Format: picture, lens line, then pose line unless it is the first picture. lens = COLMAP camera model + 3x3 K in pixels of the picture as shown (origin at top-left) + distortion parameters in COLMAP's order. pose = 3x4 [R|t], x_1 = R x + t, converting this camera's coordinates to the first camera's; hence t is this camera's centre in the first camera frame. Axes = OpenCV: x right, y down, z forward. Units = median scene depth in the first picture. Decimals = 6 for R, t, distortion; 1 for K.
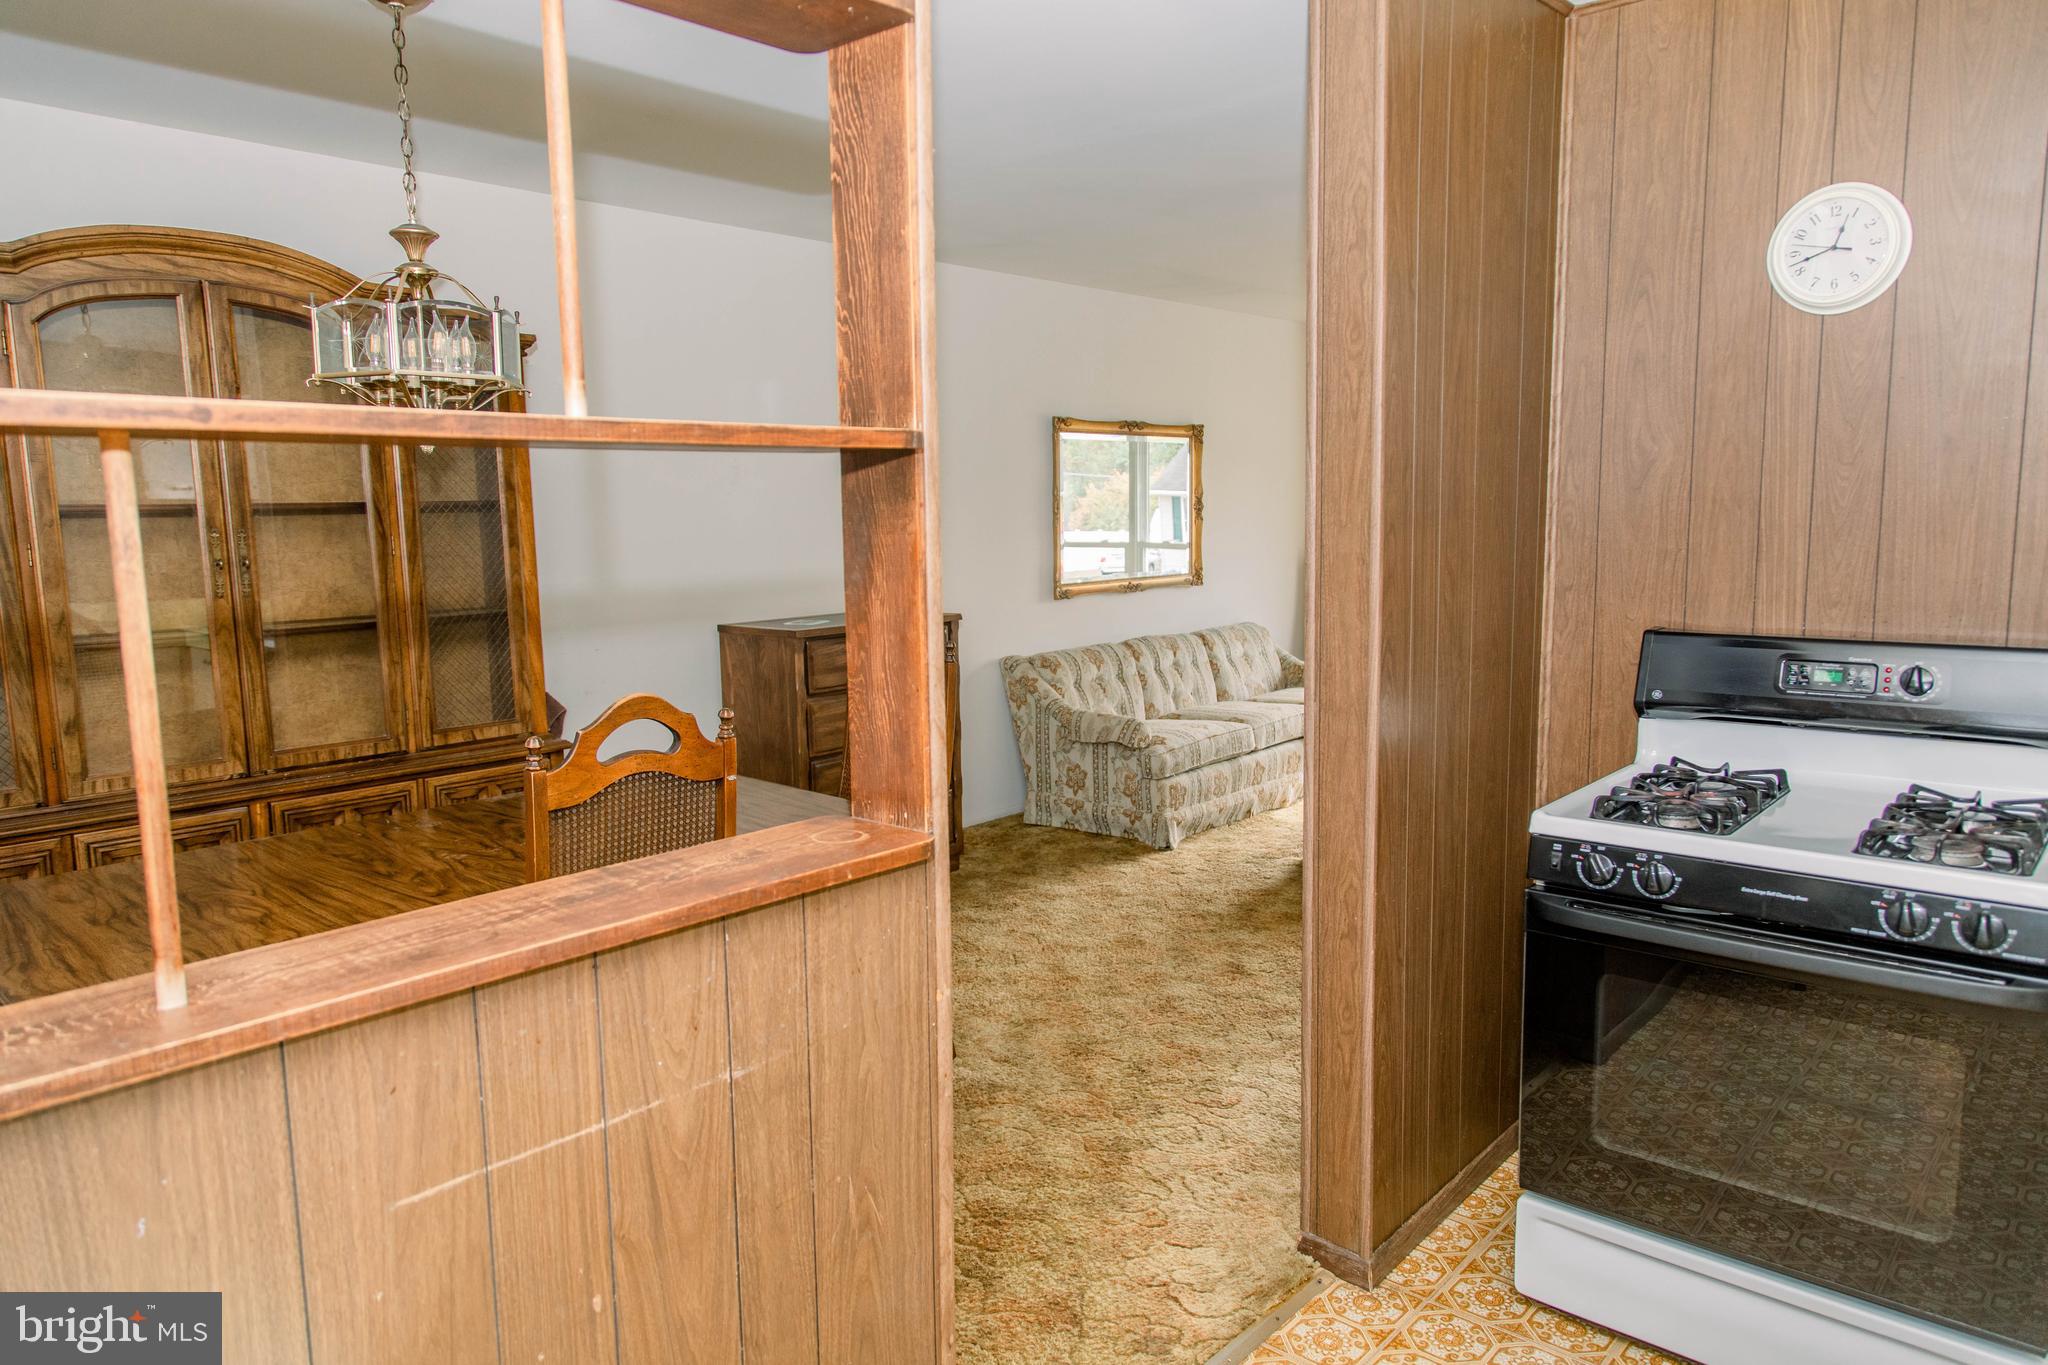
lens RADIAL K [[1417.2, 0, 1017.6], [0, 1417.2, 688.7], [0, 0, 1]] dist [0.001399, 0.001247]
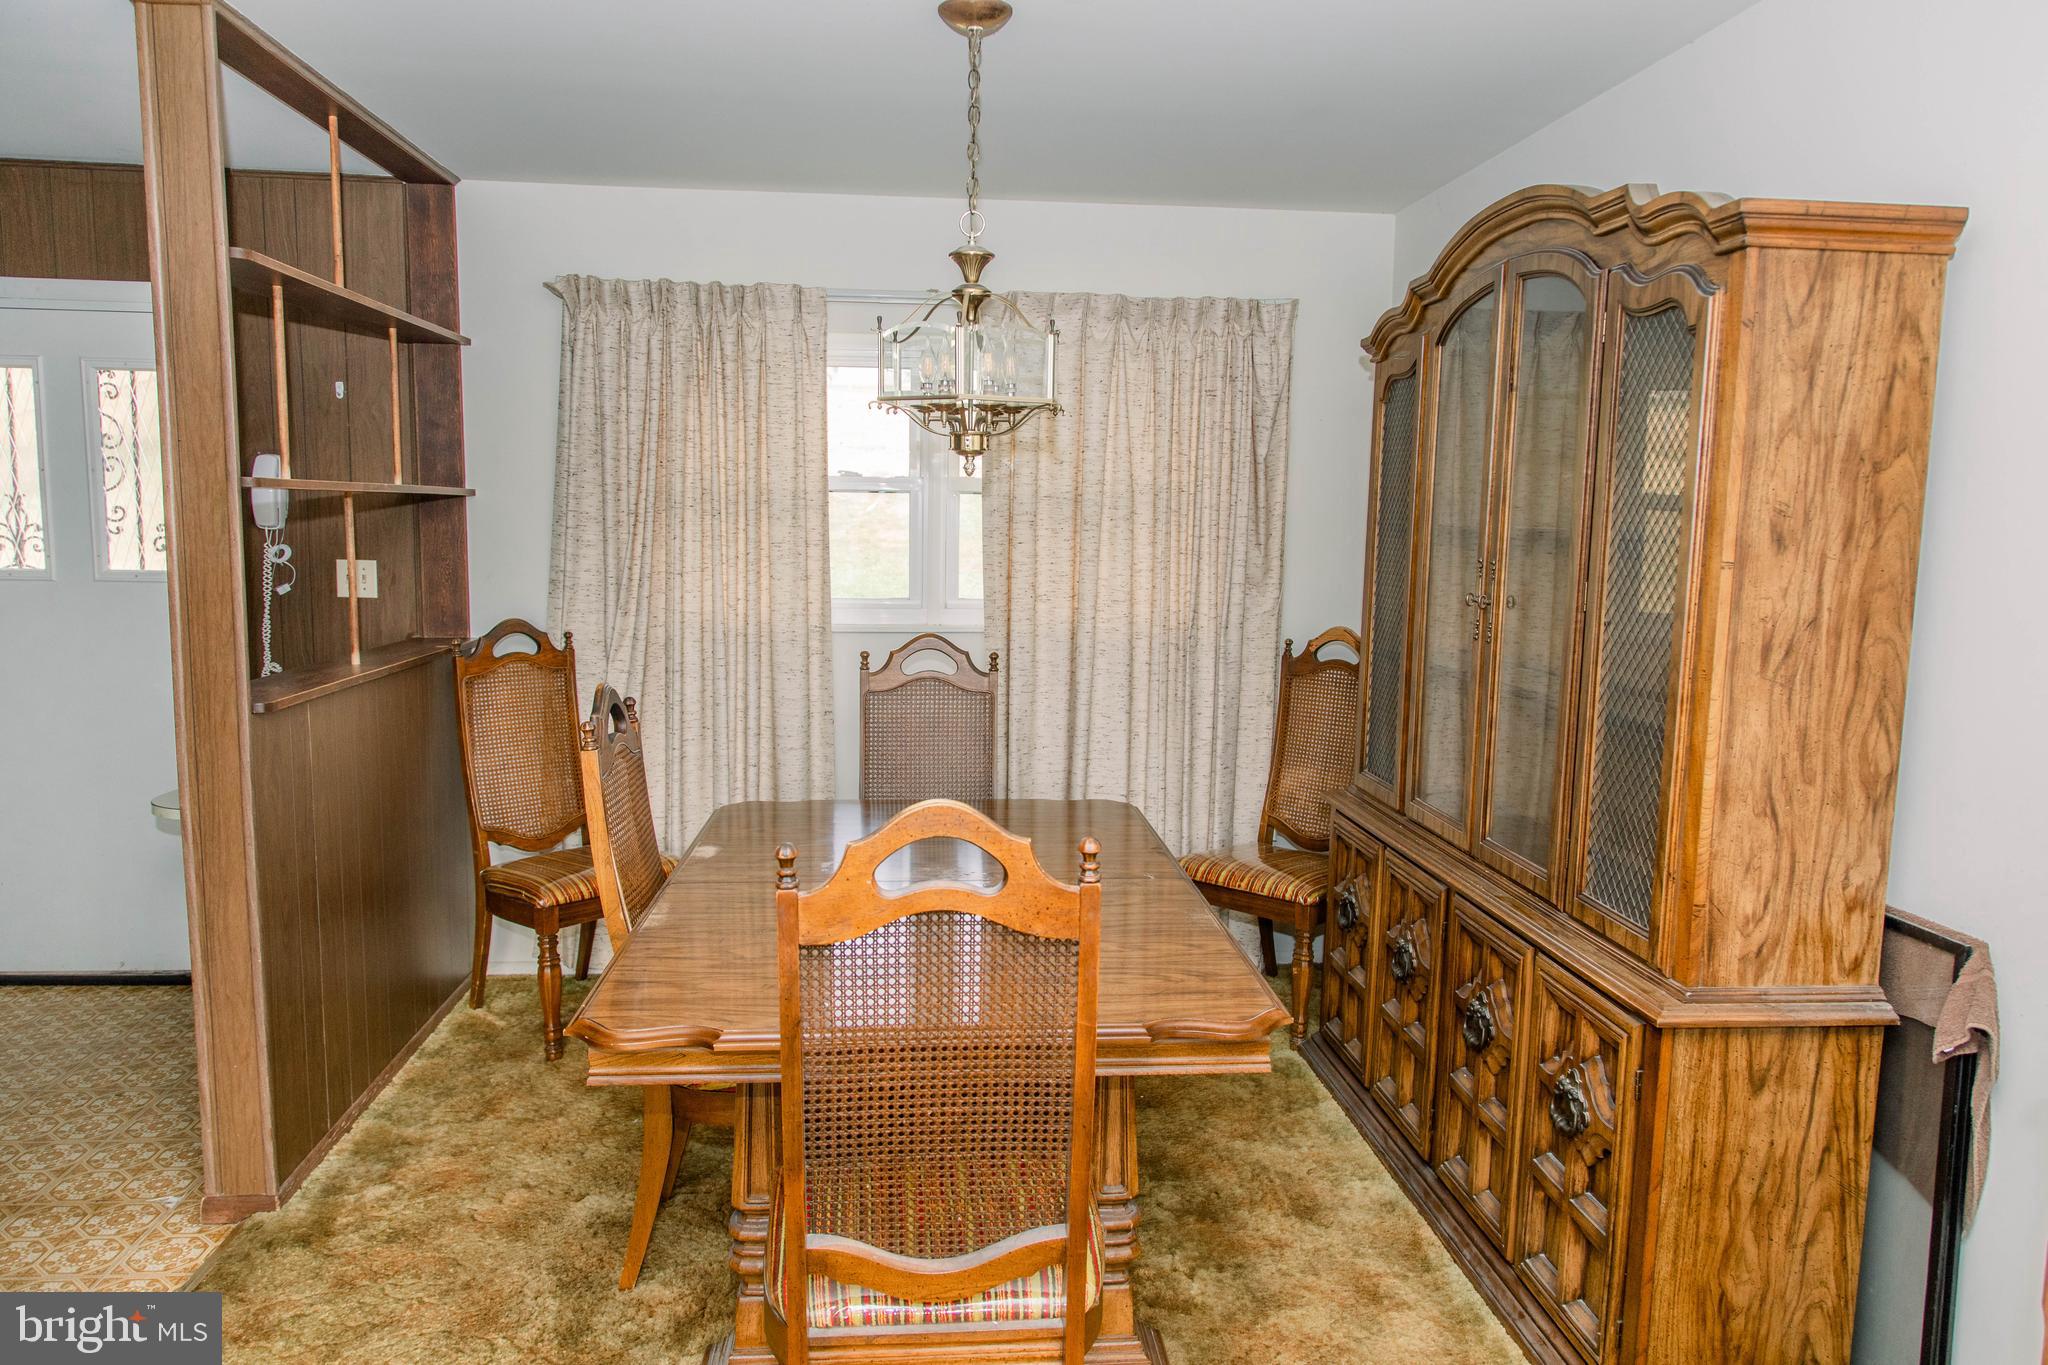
lens RADIAL K [[1449.4, 0, 1024.0], [0, 1449.4, 682.5], [0, 0, 1]] dist [0.001953, 0.002351]
pose [[-0.693810, 0.084751, -0.715154, 0.146098], [-0.104306, 0.970754, 0.216235, -0.122035], [0.712565, 0.224621, -0.664678, 0.843883]]
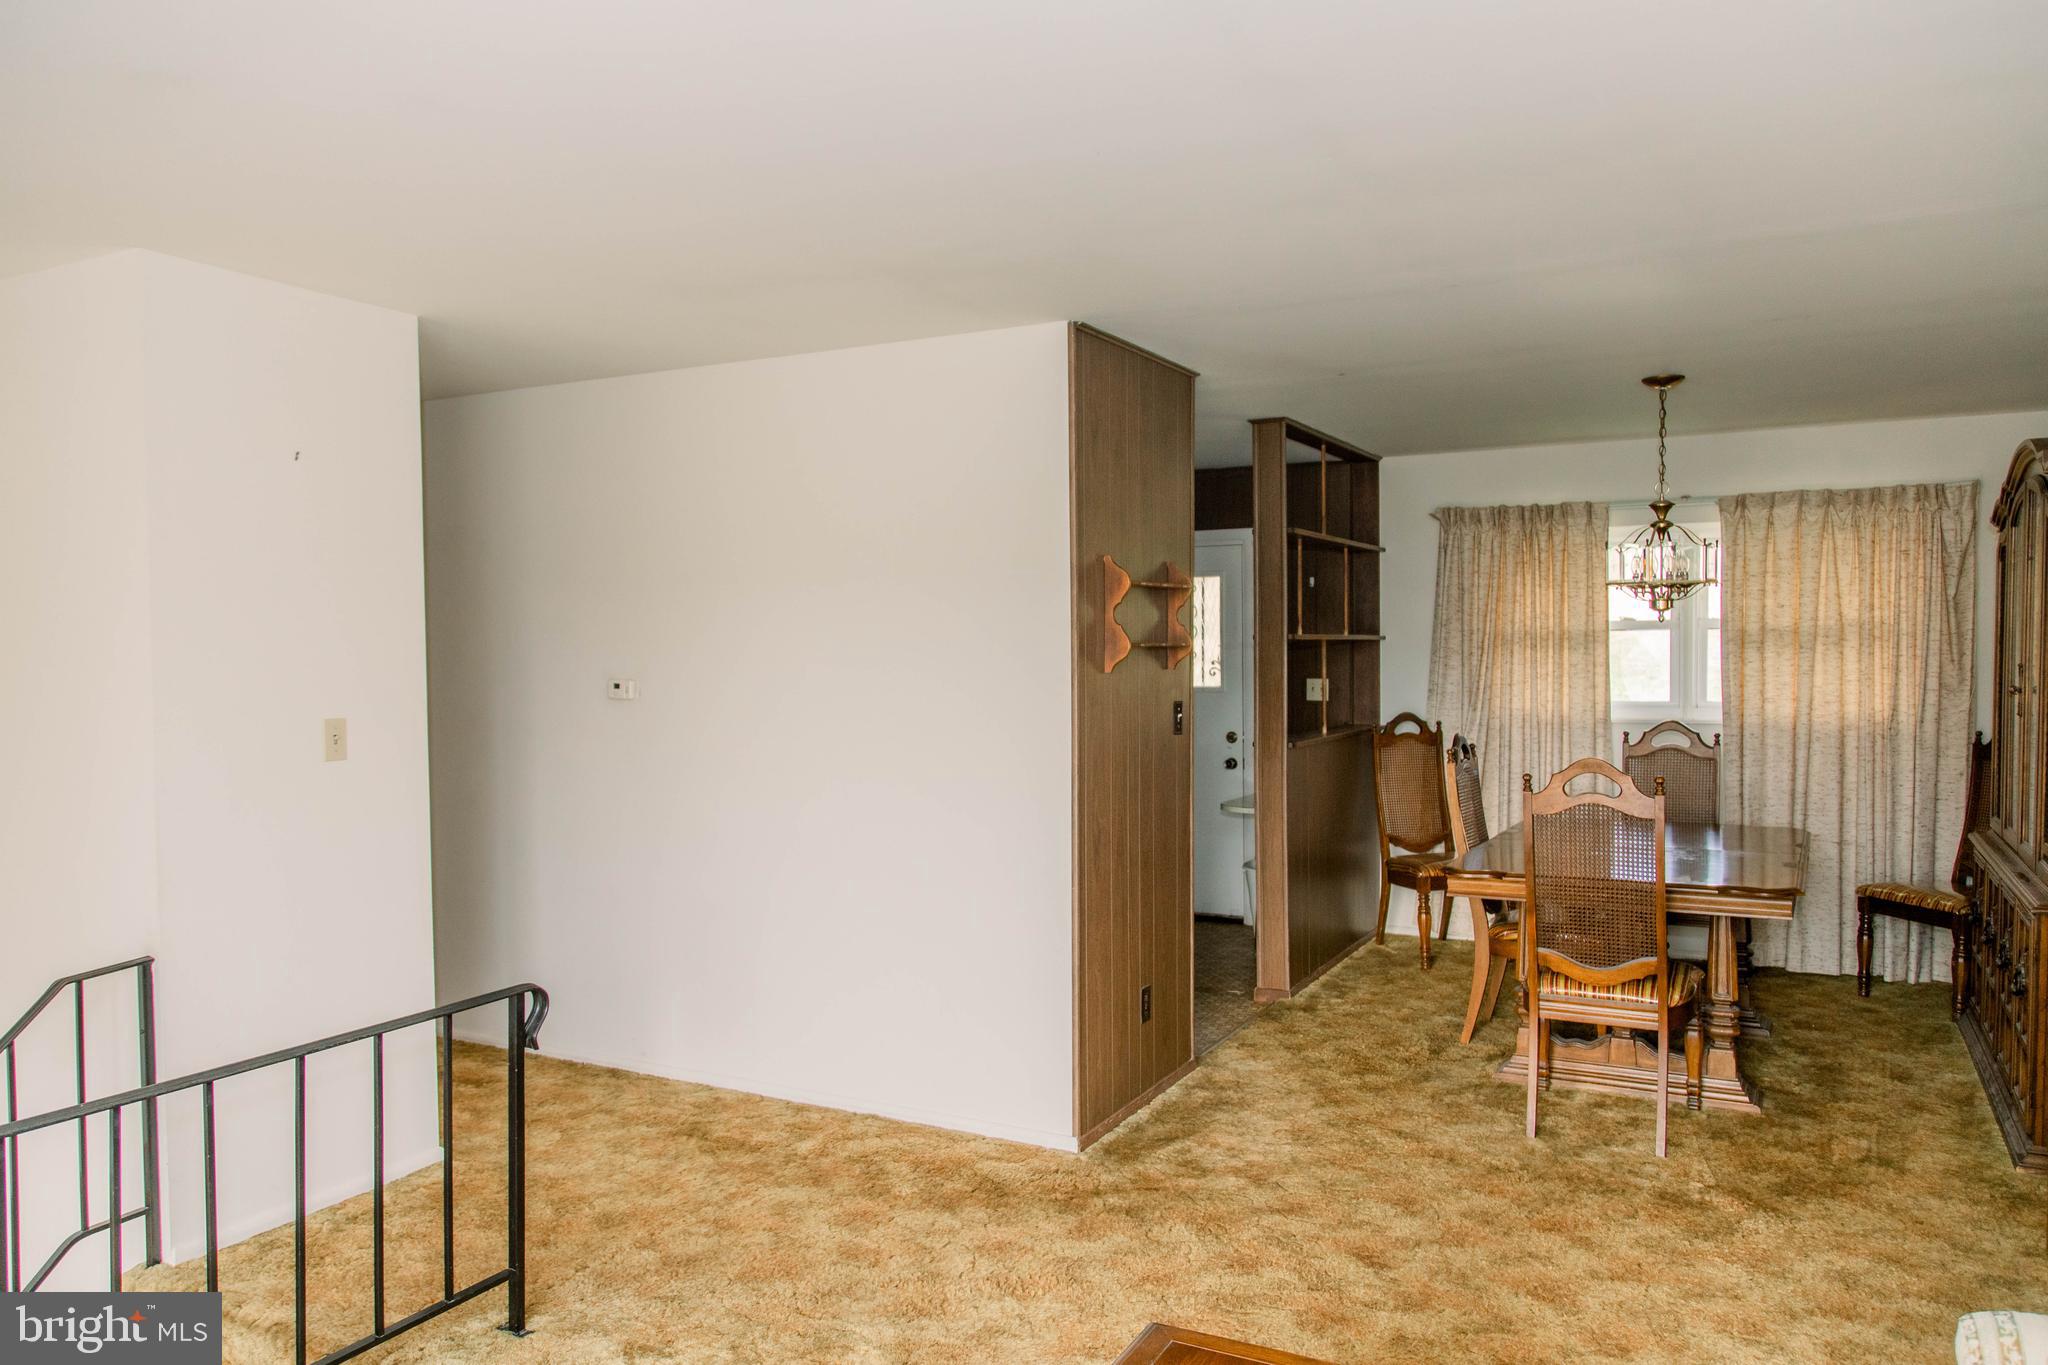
lens RADIAL K [[1417.2, 0, 1017.6], [0, 1417.2, 688.7], [0, 0, 1]] dist [0.001399, 0.001247]
pose [[-0.976663, 0.025597, -0.213246, 0.382061], [-0.009516, 0.986741, 0.162026, -0.180452], [0.214565, 0.160274, -0.963470, 1.259459]]
